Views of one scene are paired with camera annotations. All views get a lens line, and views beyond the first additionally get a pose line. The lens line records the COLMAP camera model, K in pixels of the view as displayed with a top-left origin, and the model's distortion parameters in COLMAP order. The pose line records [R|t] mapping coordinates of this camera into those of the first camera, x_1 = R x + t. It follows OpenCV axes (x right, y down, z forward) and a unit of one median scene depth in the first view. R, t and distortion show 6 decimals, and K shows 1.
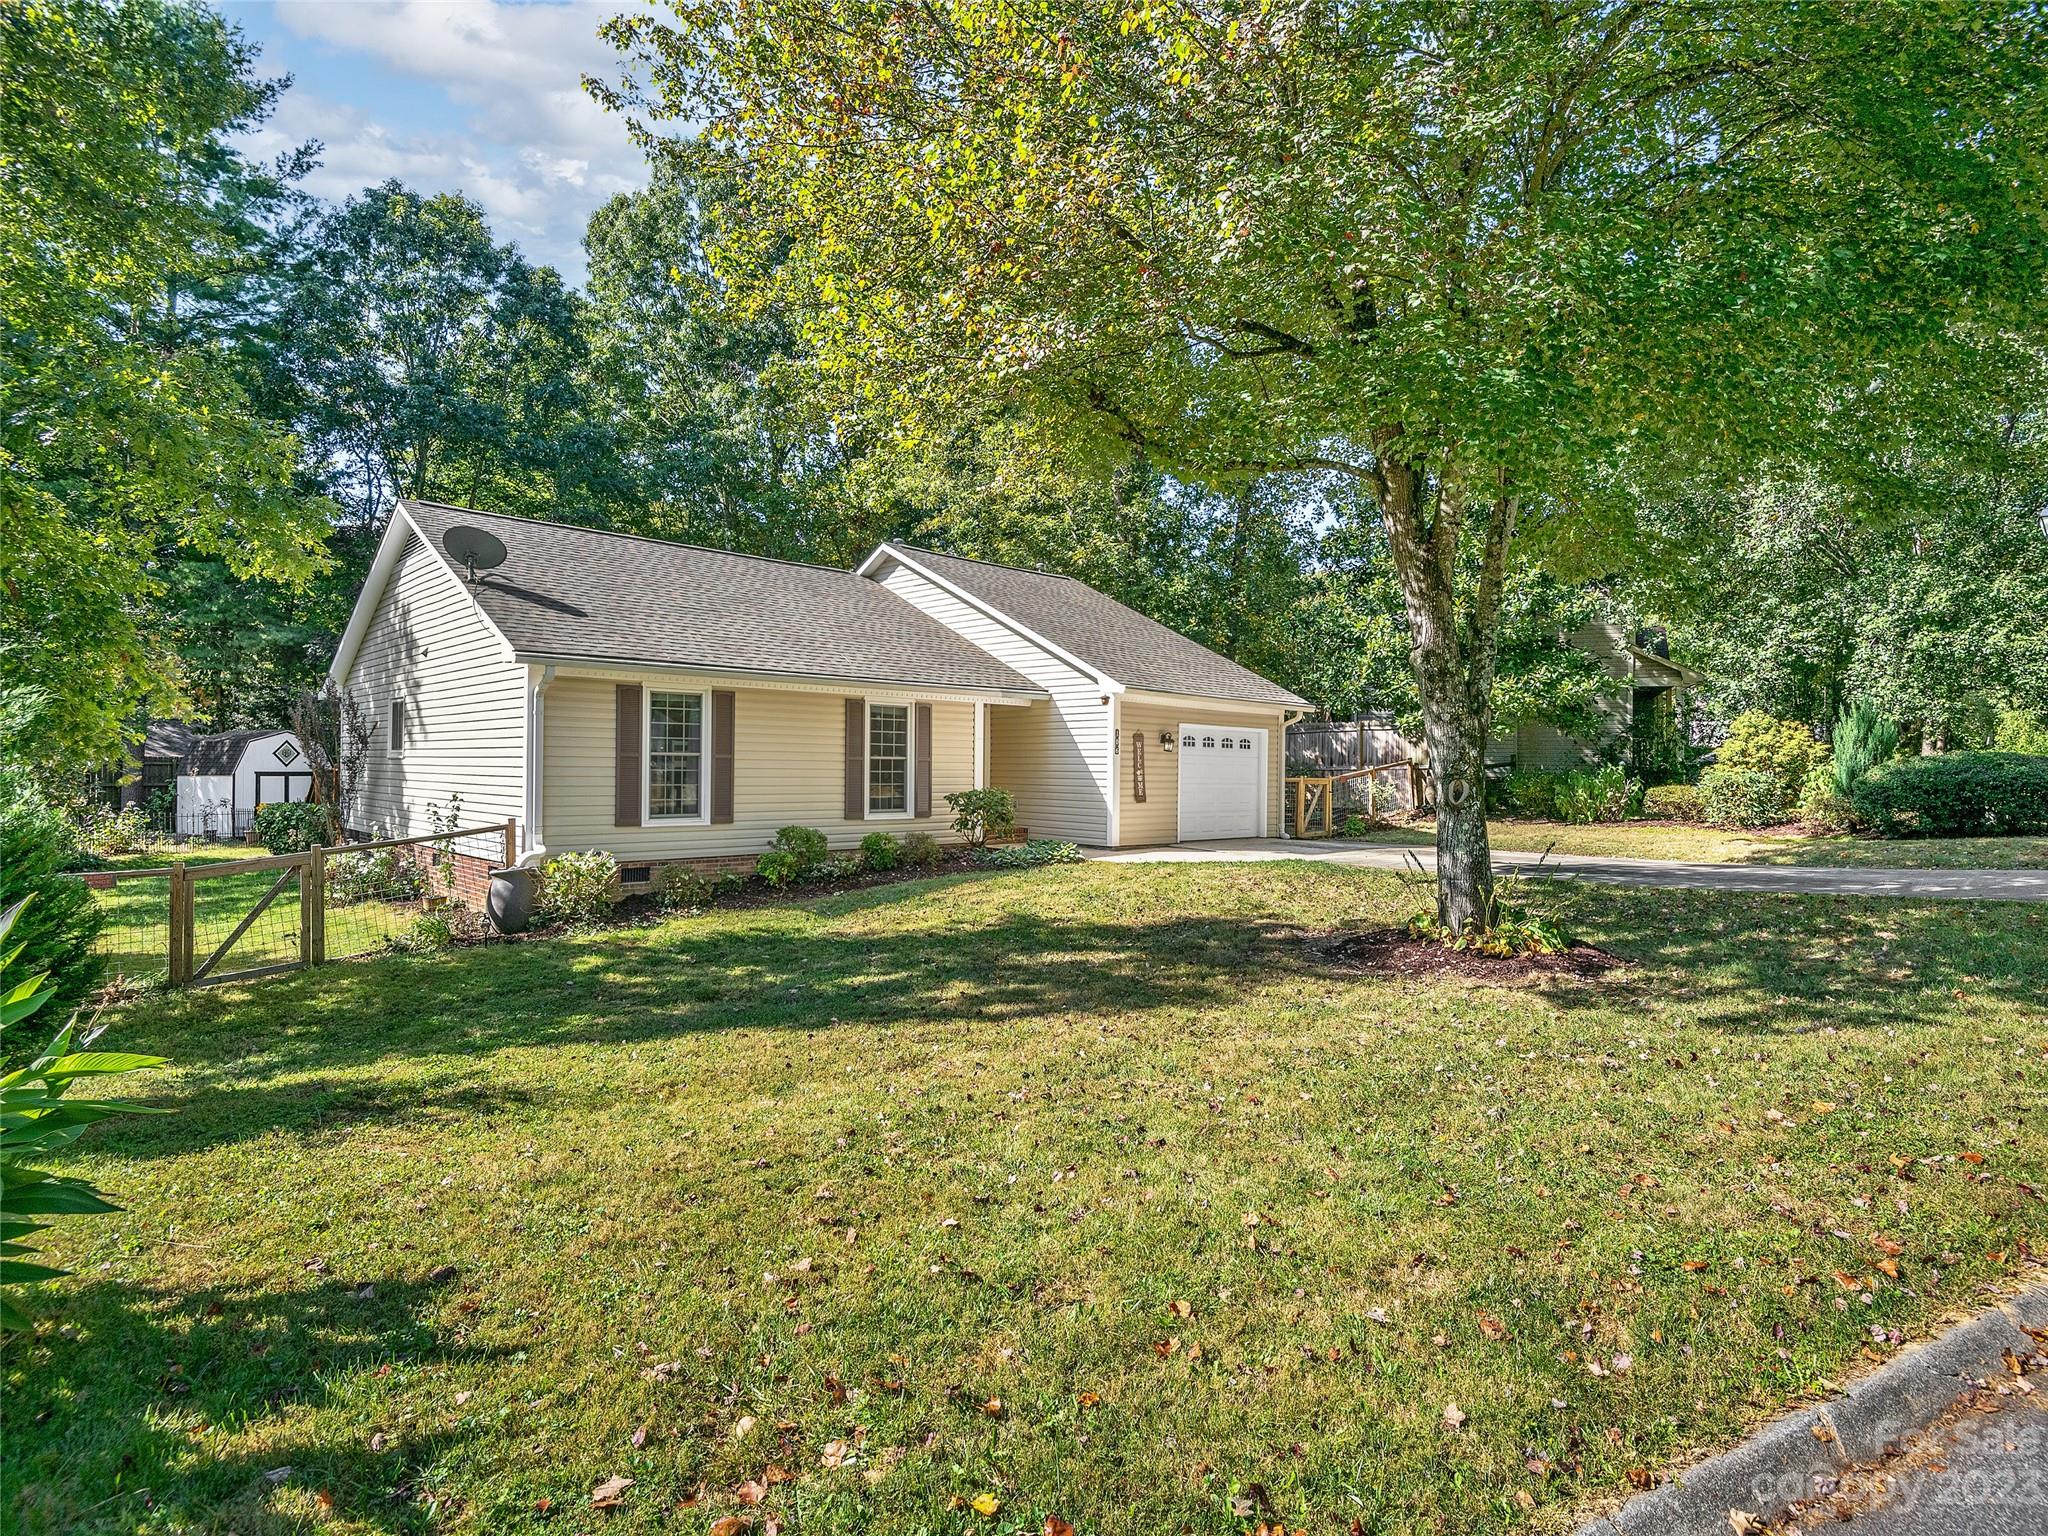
lens RADIAL K [[1074.1, 0, 1033.4], [0, 1074.1, 764.3], [0, 0, 1]] dist [0.008201, 0.000115]
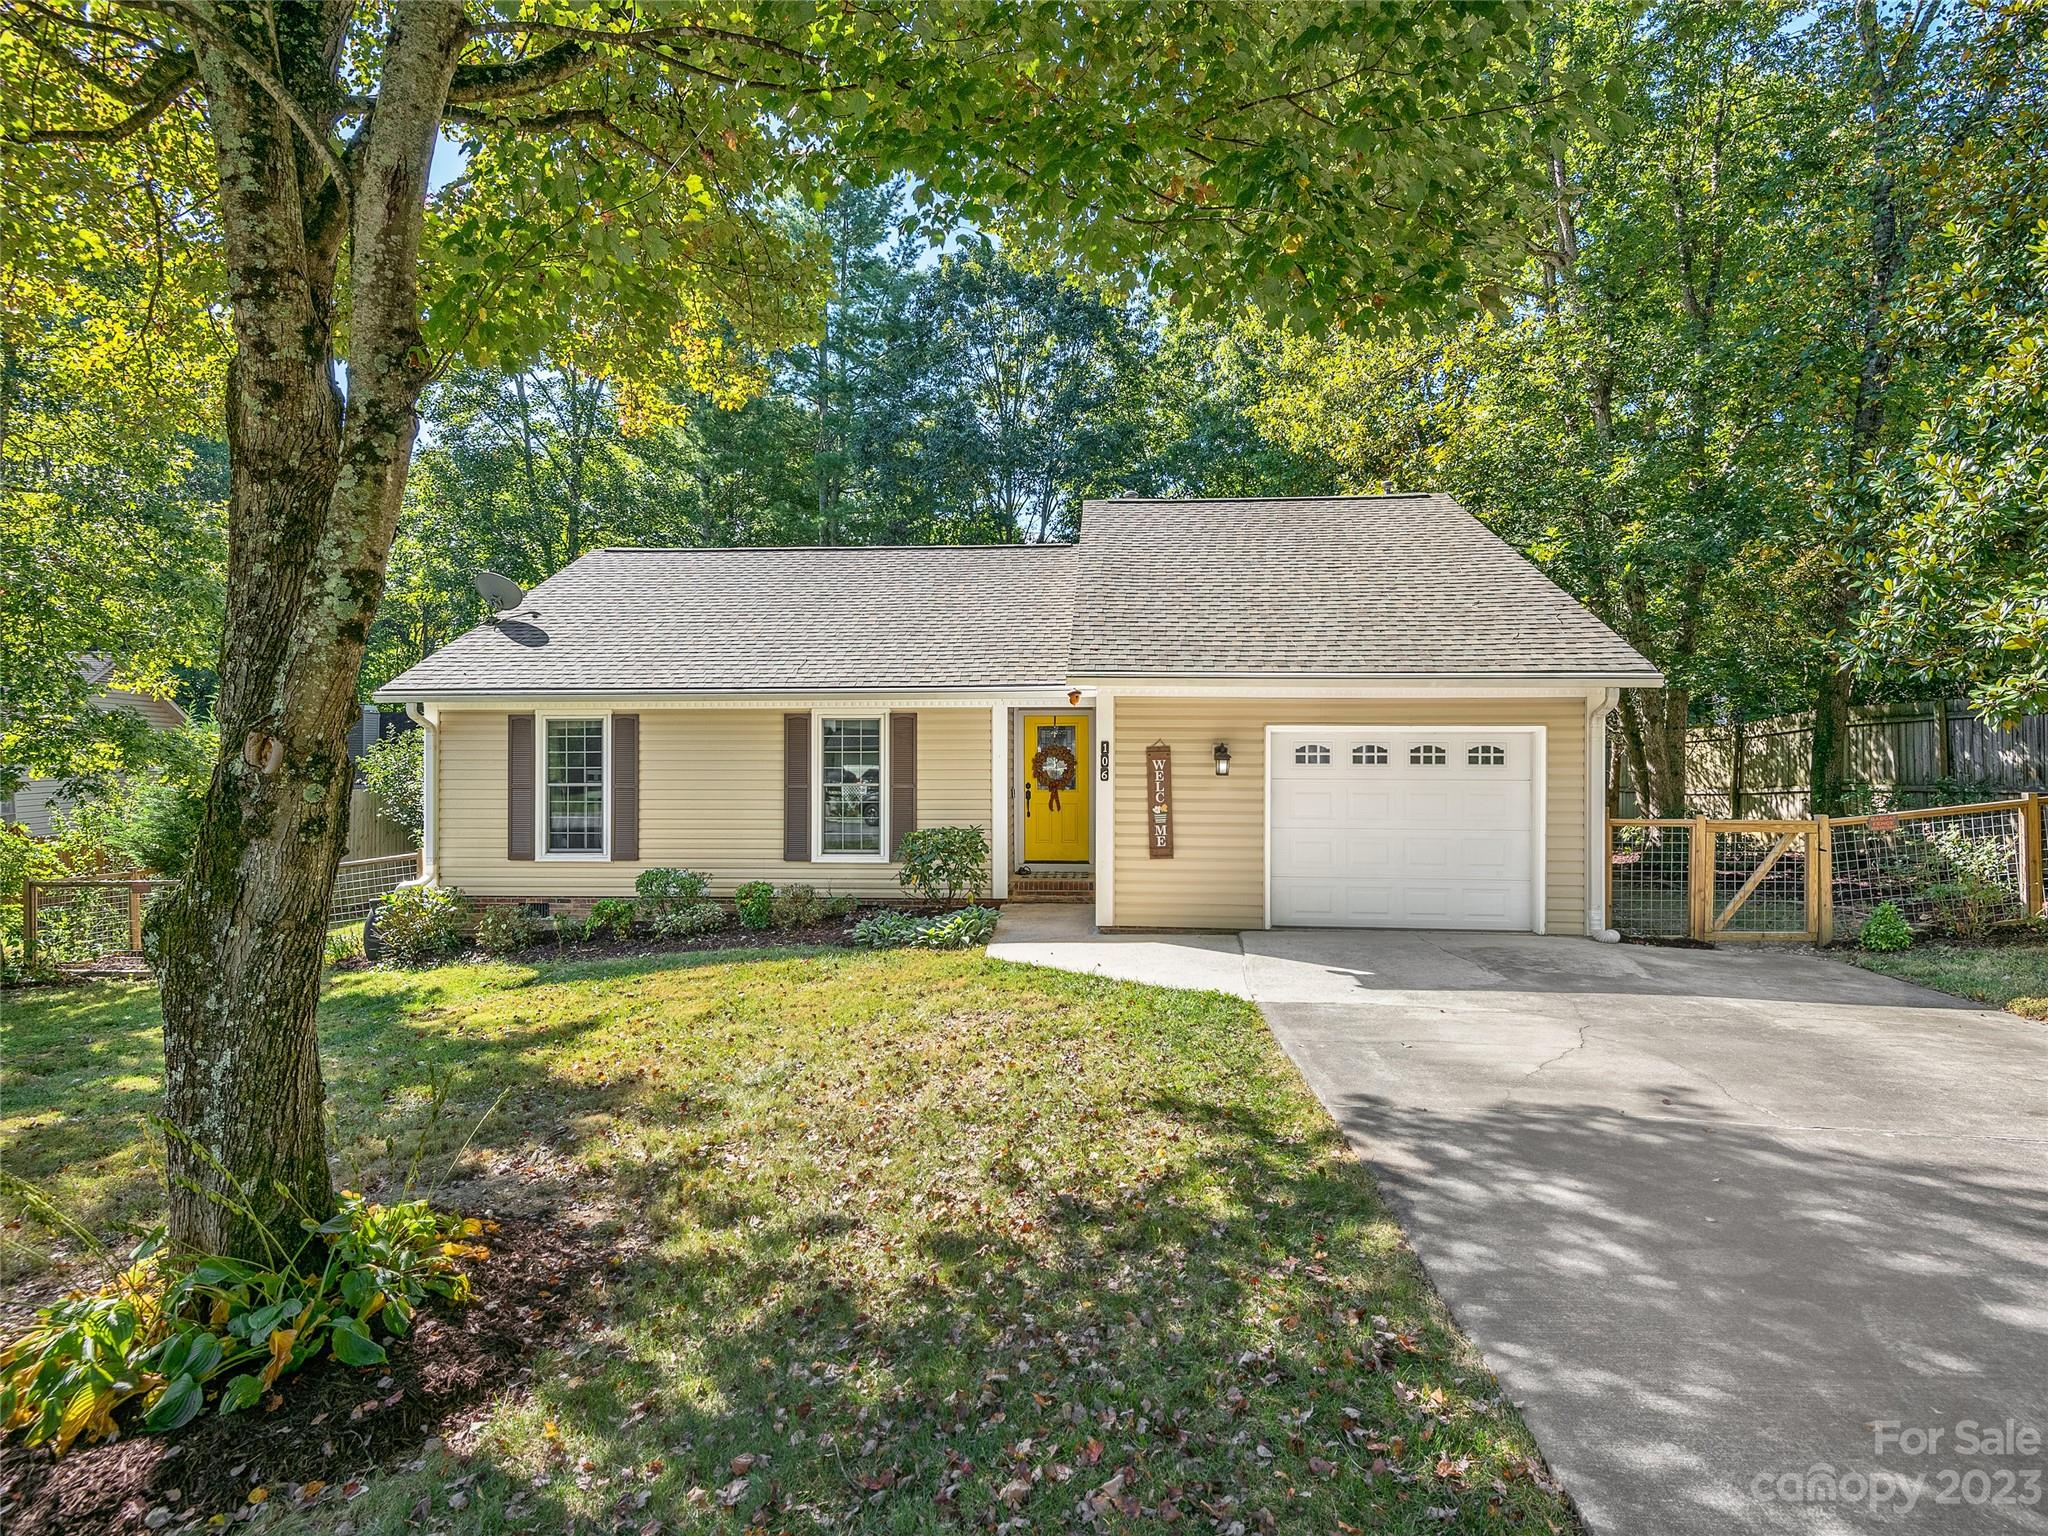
lens RADIAL K [[1074.1, 0, 1036.2], [0, 1074.1, 785.2], [0, 0, 1]] dist [0.008201, 0.000115]
pose [[0.661999, -0.006750, -0.749474, 0.554588], [0.002174, 0.999973, -0.007086, -0.001396], [0.749501, 0.003062, 0.661996, 0.586105]]
